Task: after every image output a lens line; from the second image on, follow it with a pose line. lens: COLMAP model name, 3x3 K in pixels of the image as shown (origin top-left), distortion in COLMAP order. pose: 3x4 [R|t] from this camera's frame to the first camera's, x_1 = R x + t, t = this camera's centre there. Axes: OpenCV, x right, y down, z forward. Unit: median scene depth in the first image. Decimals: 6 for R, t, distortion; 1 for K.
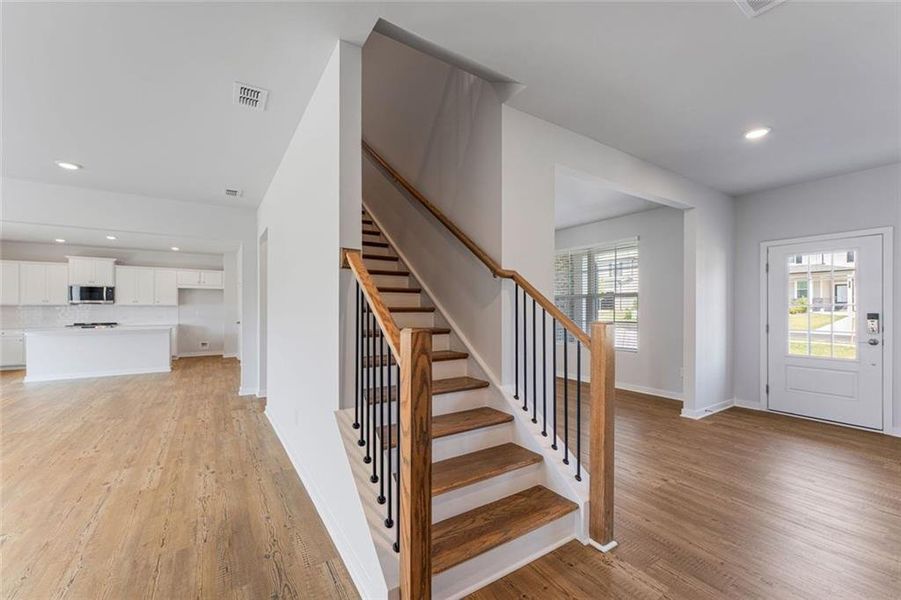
lens RADIAL K [[358.4, 0, 442.8], [0, 358.4, 307.8], [0, 0, 1]] dist [-0.001296, -0.000055]
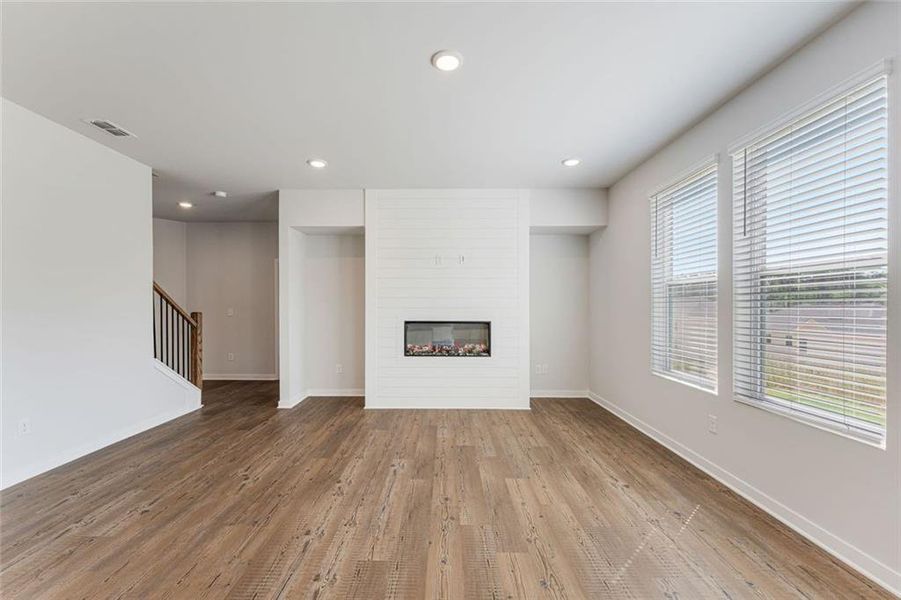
lens RADIAL K [[367.0, 0, 440.6], [0, 367.0, 305.9], [0, 0, 1]] dist [0.000282, 0.000335]
pose [[-0.832507, 0.000966, 0.554014, -0.793152], [-0.001016, 0.999994, -0.003271, 0.001287], [-0.554014, -0.003286, -0.832501, 0.528024]]
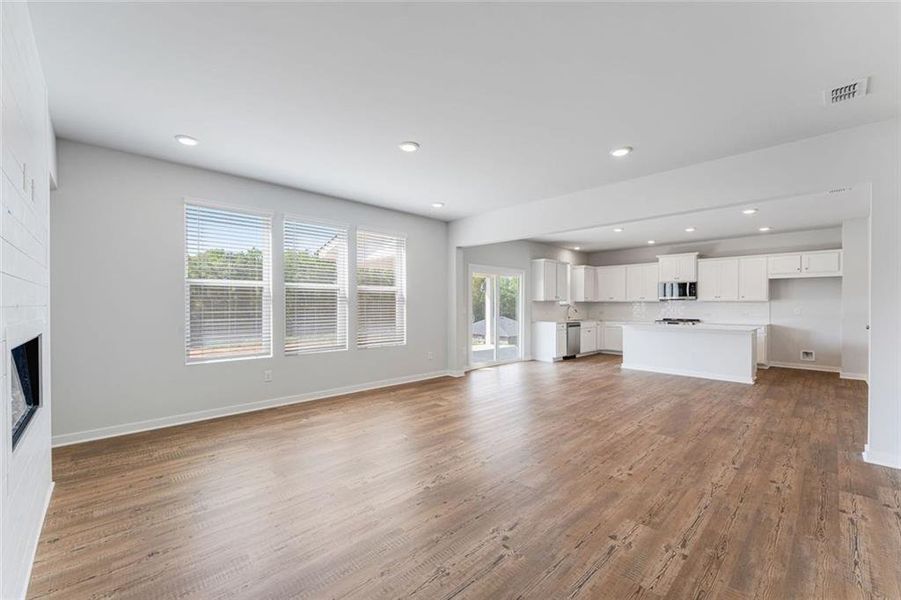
lens RADIAL K [[367.0, 0, 440.6], [0, 367.0, 305.9], [0, 0, 1]] dist [0.000282, 0.000335]
pose [[0.178657, 0.005371, -0.983897, -0.098989], [-0.000755, 0.999986, 0.005322, 0.000946], [0.983911, -0.000208, 0.178658, 0.199764]]
